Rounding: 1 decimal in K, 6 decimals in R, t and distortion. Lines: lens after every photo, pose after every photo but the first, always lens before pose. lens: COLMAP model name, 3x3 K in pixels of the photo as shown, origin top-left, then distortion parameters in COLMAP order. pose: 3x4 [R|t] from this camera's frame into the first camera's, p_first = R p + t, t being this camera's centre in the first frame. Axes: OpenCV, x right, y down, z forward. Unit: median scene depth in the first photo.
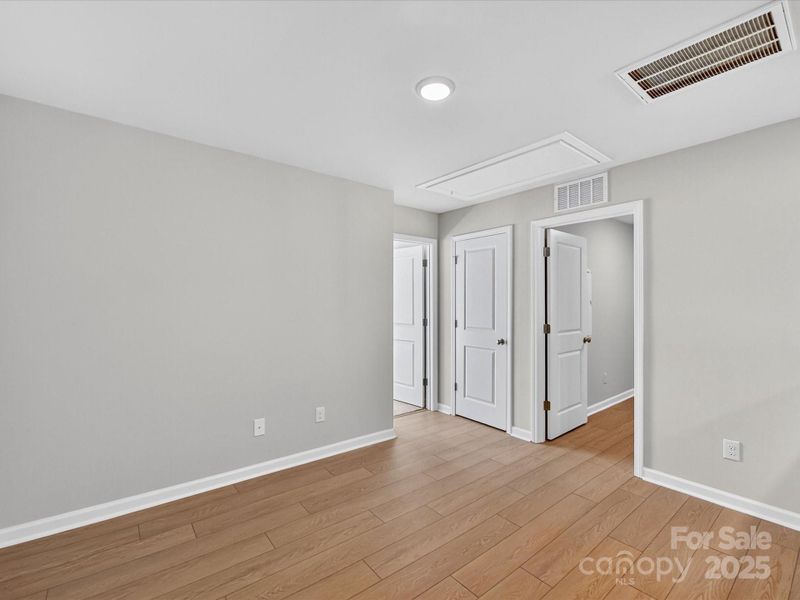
lens RADIAL K [[363.6, 0, 403.5], [0, 363.6, 302.8], [0, 0, 1]] dist [-0.012517, -0.000330]
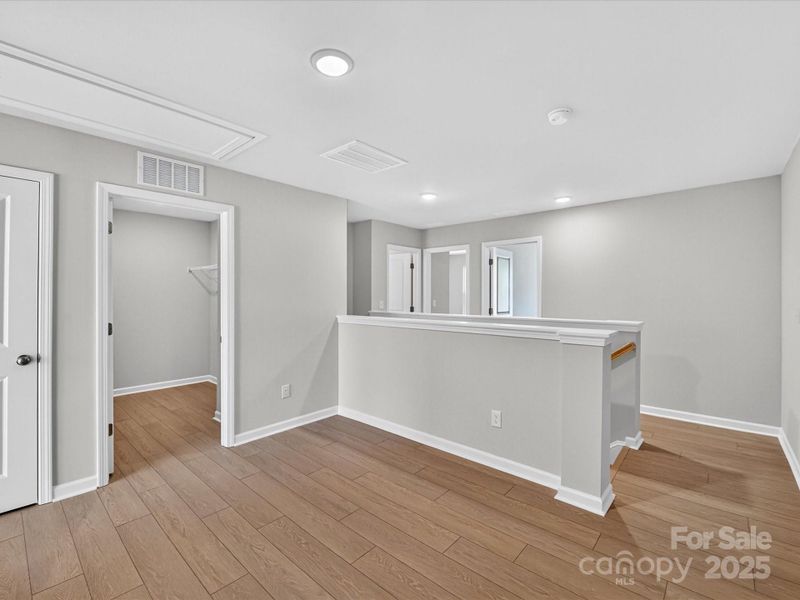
lens RADIAL K [[366.4, 0, 403.6], [0, 366.4, 290.9], [0, 0, 1]] dist [0.012774, -0.000283]
pose [[-0.160161, -0.002152, 0.987089, -0.570707], [-0.005738, 0.999983, 0.001249, -0.015476], [-0.987074, -0.005464, -0.160170, 0.627775]]
